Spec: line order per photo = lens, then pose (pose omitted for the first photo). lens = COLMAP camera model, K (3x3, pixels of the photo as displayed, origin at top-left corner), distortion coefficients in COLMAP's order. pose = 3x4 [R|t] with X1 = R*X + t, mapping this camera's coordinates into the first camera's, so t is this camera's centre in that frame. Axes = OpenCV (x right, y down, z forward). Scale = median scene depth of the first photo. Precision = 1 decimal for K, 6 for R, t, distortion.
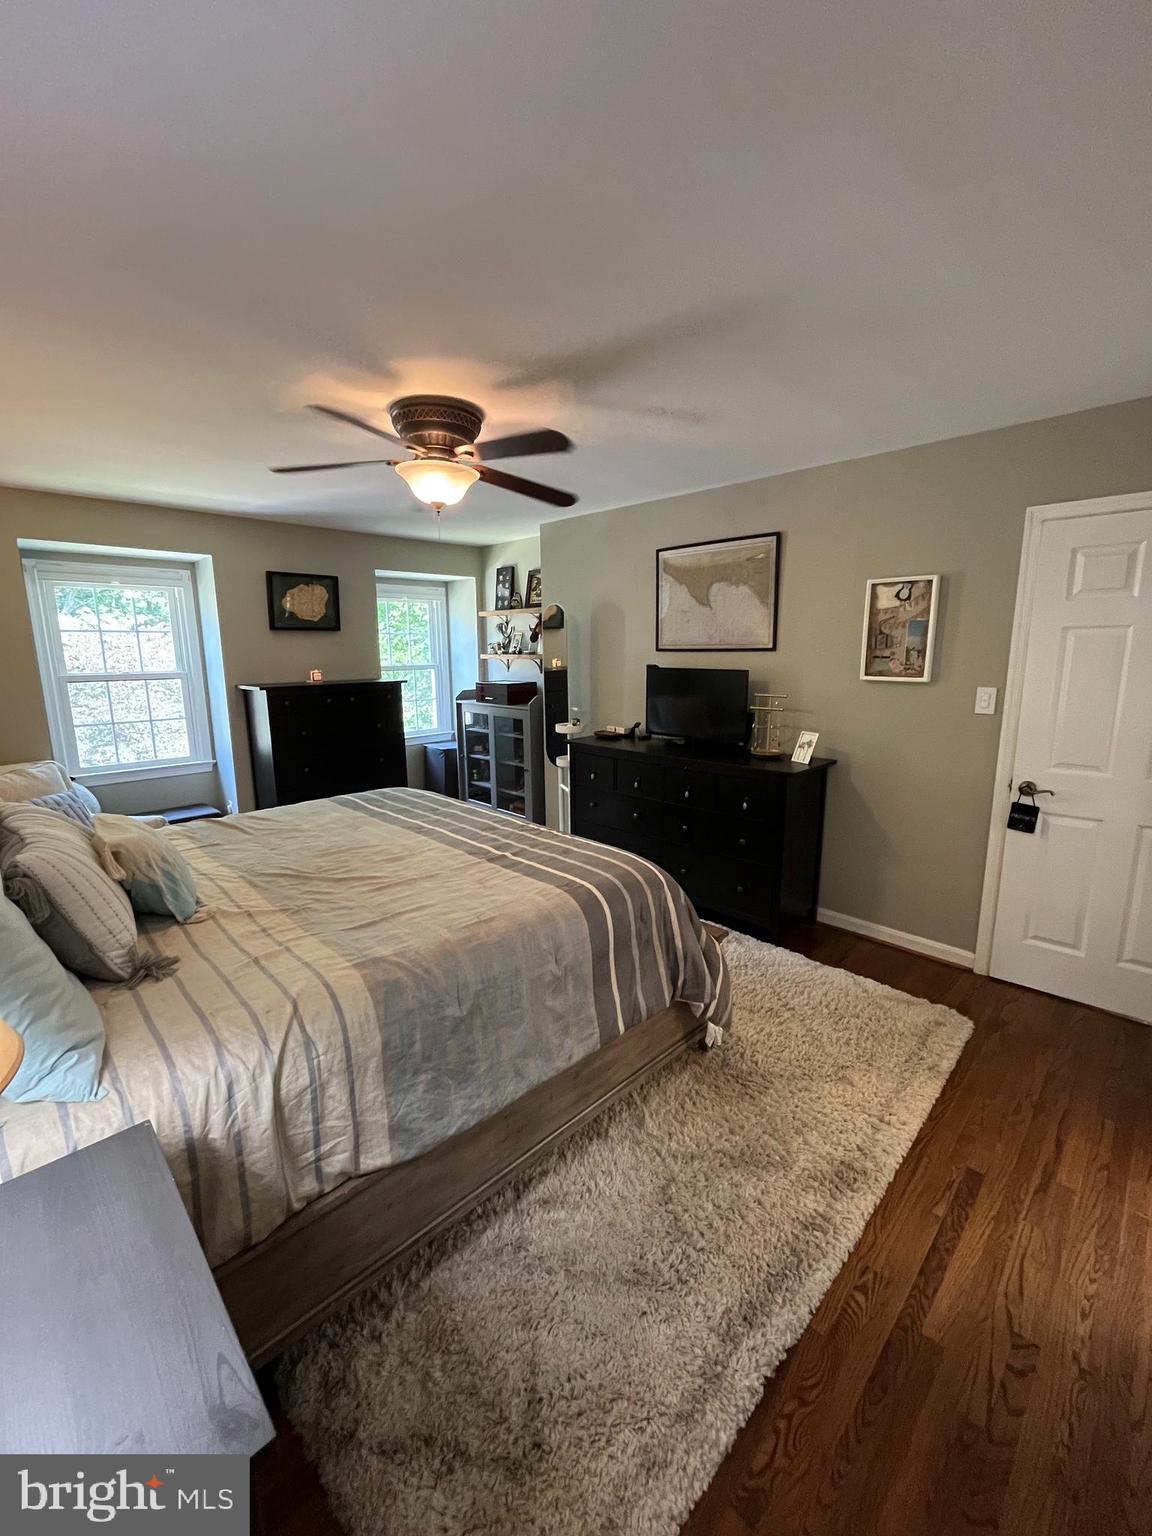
lens RADIAL K [[623.2, 0, 578.8], [0, 623.2, 753.0], [0, 0, 1]] dist [-0.006038, 0.000330]
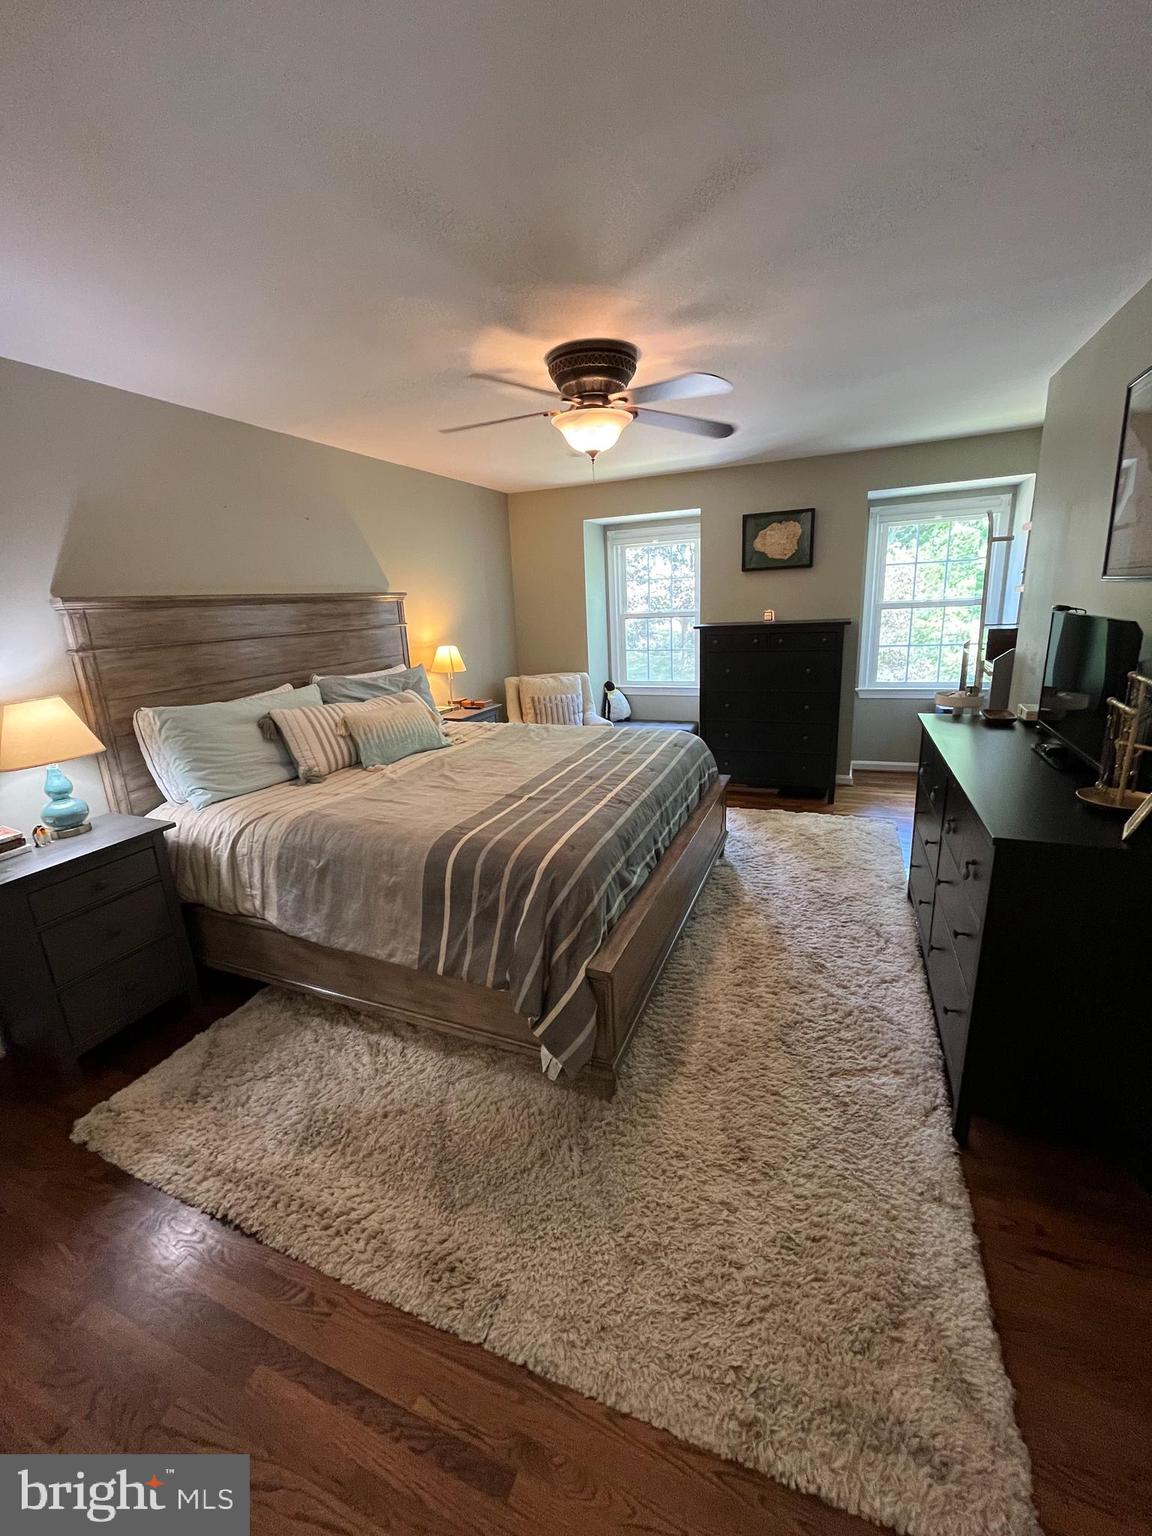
lens RADIAL K [[623.2, 0, 580.0], [0, 623.2, 764.4], [0, 0, 1]] dist [-0.006038, 0.000330]
pose [[0.376873, 0.226604, -0.898119, 0.853588], [-0.113015, 0.973618, 0.198229, -0.111254], [0.919344, 0.026794, 0.392541, 0.657874]]
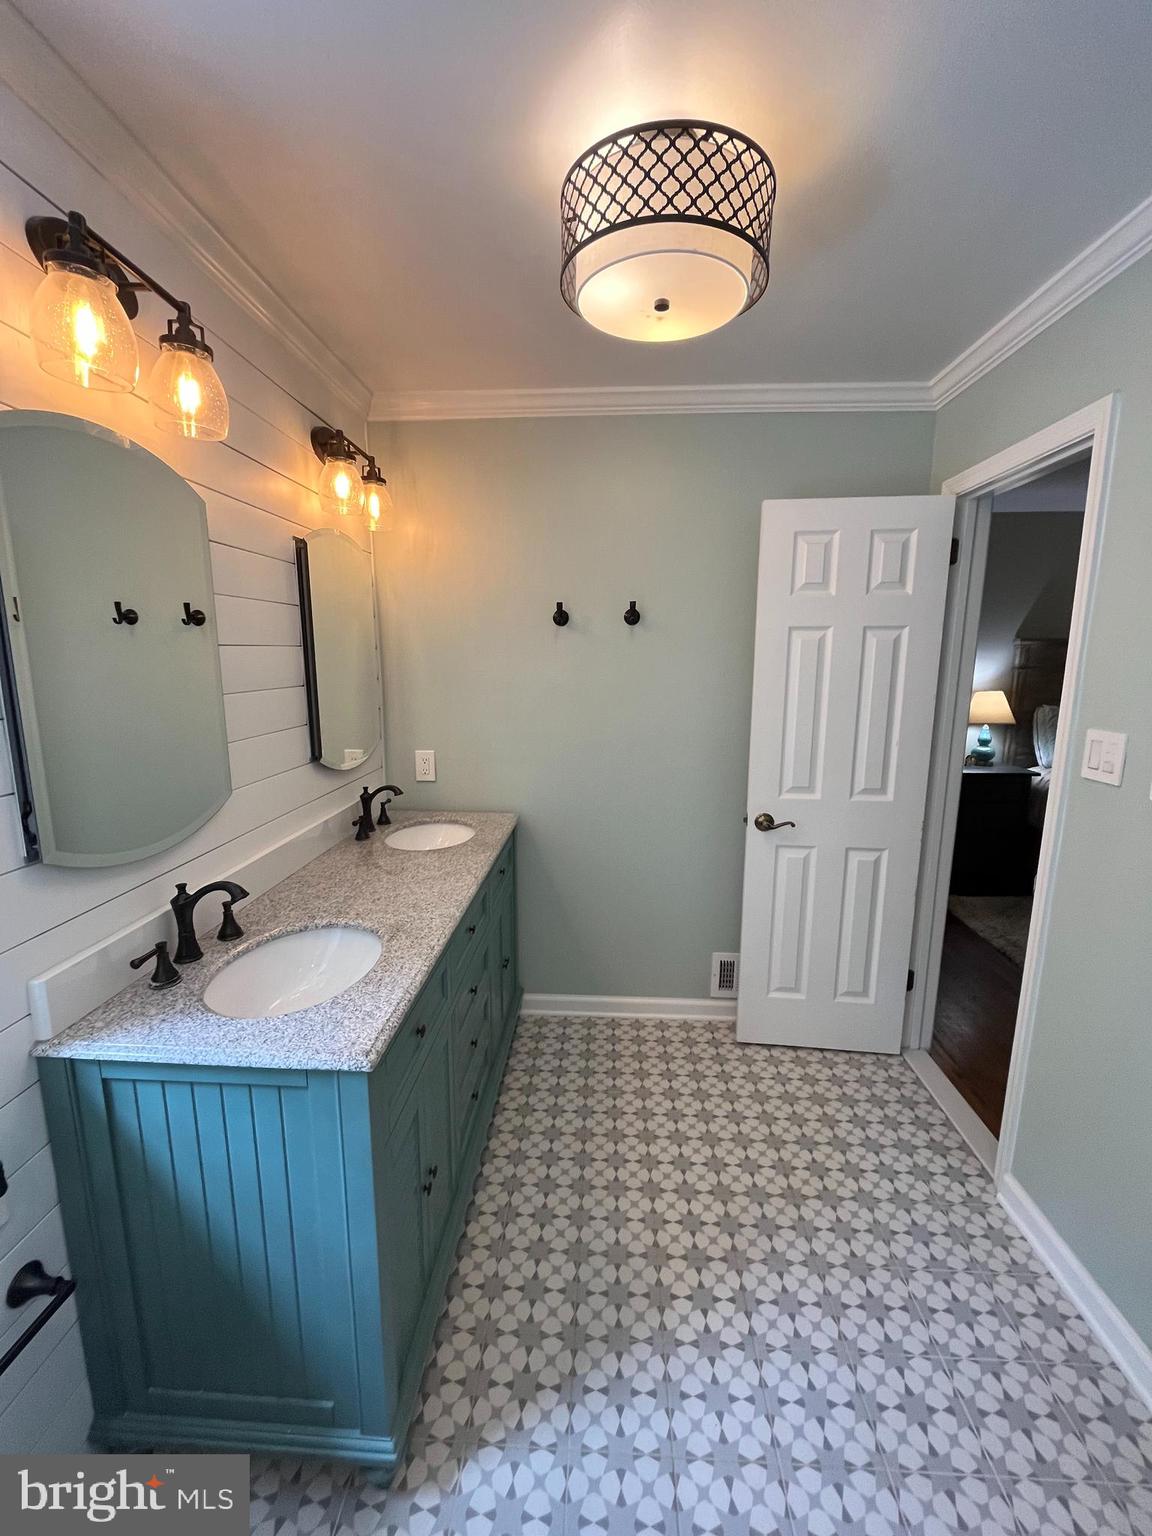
lens RADIAL K [[623.2, 0, 575.3], [0, 623.2, 763.5], [0, 0, 1]] dist [-0.006038, 0.000330]
pose [[-0.746786, 0.116337, -0.654811, 1.772399], [-0.112601, 0.948250, 0.296888, -0.126315], [0.655463, 0.295445, -0.695040, 0.788248]]
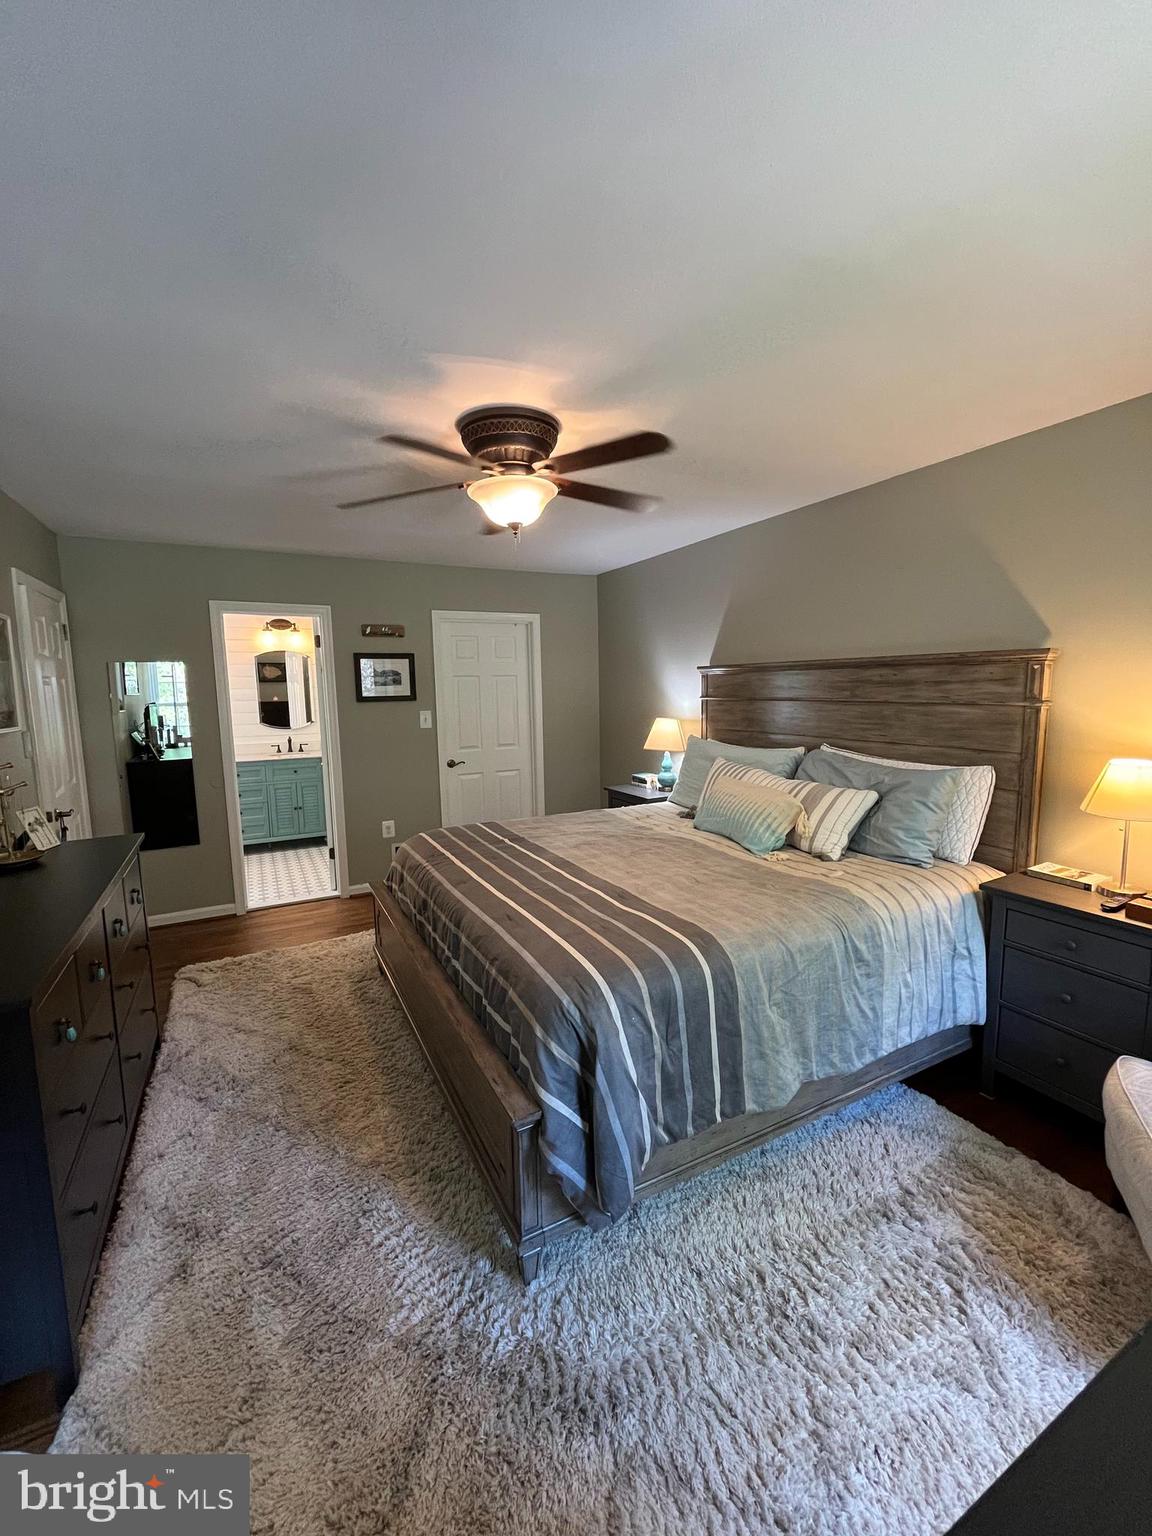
lens RADIAL K [[623.2, 0, 566.9], [0, 623.2, 775.1], [0, 0, 1]] dist [-0.006038, 0.000330]
pose [[-0.953308, -0.017187, 0.301511, -0.616045], [0.078308, 0.950165, 0.301753, -0.349514], [-0.291671, 0.311274, -0.904454, 2.077434]]
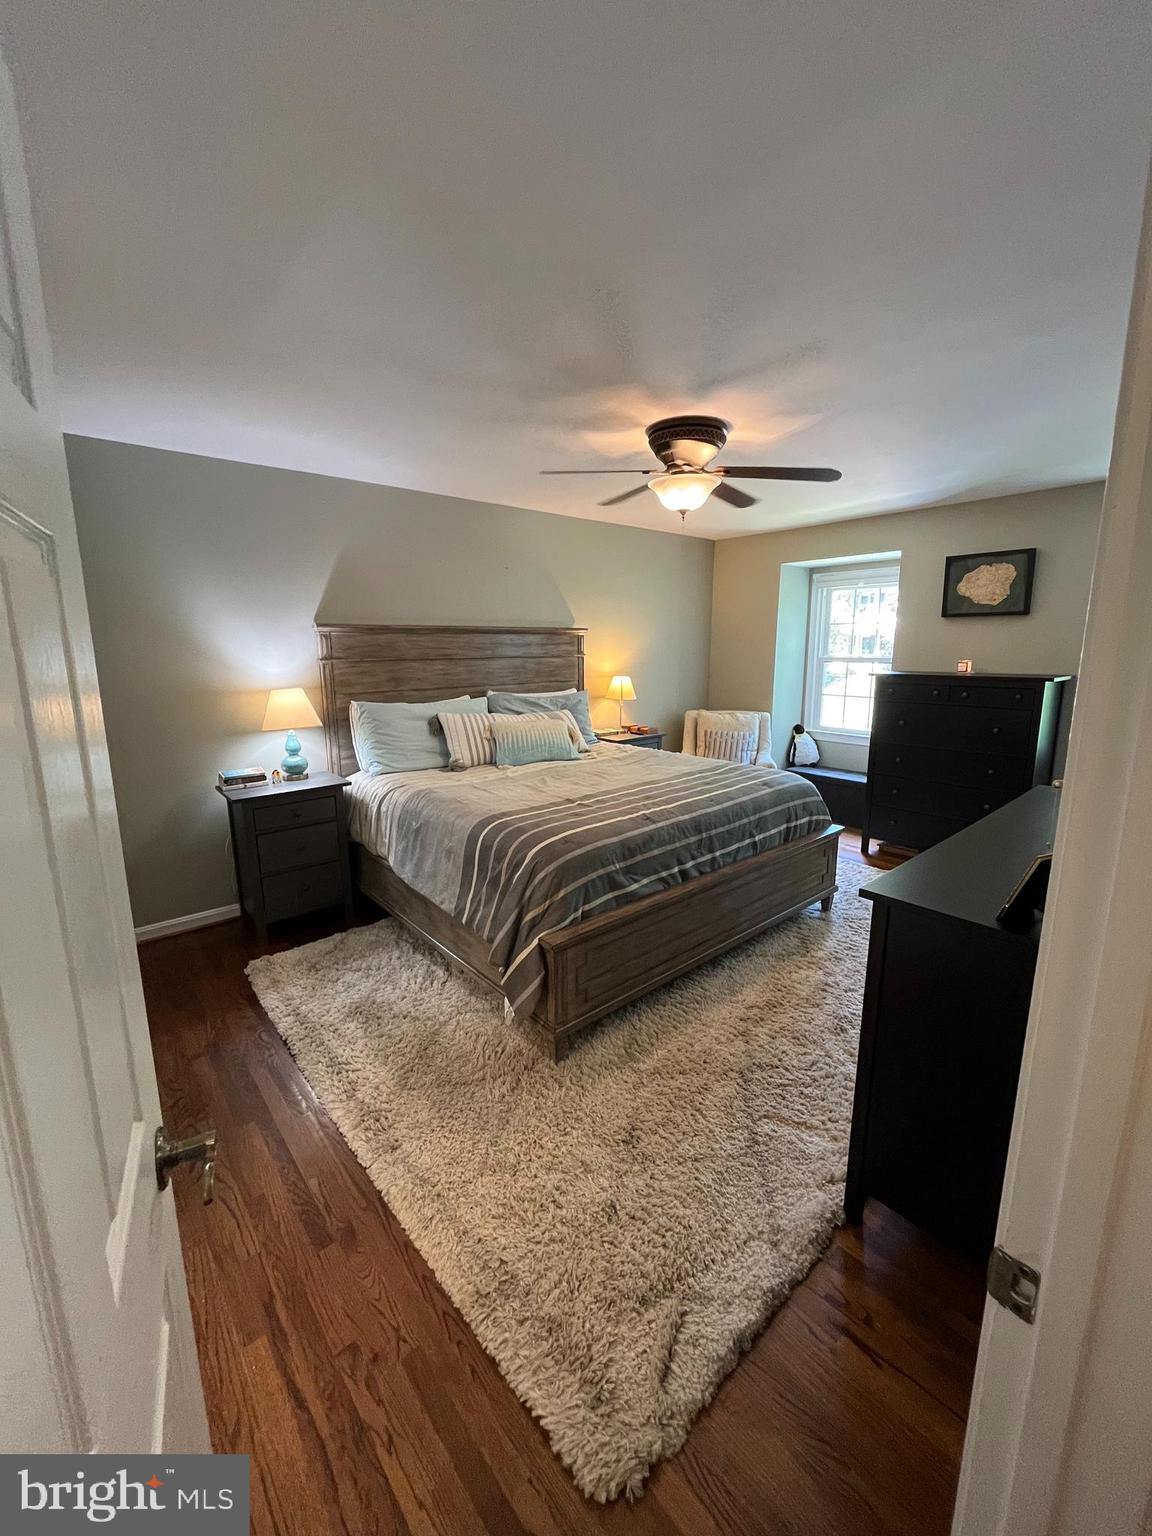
lens RADIAL K [[623.2, 0, 575.1], [0, 623.2, 763.5], [0, 0, 1]] dist [-0.006038, 0.000330]
pose [[-0.082885, 0.193244, -0.977644, 1.077330], [-0.162073, 0.965345, 0.204553, -0.164310], [0.983292, 0.175404, -0.048693, 1.029485]]
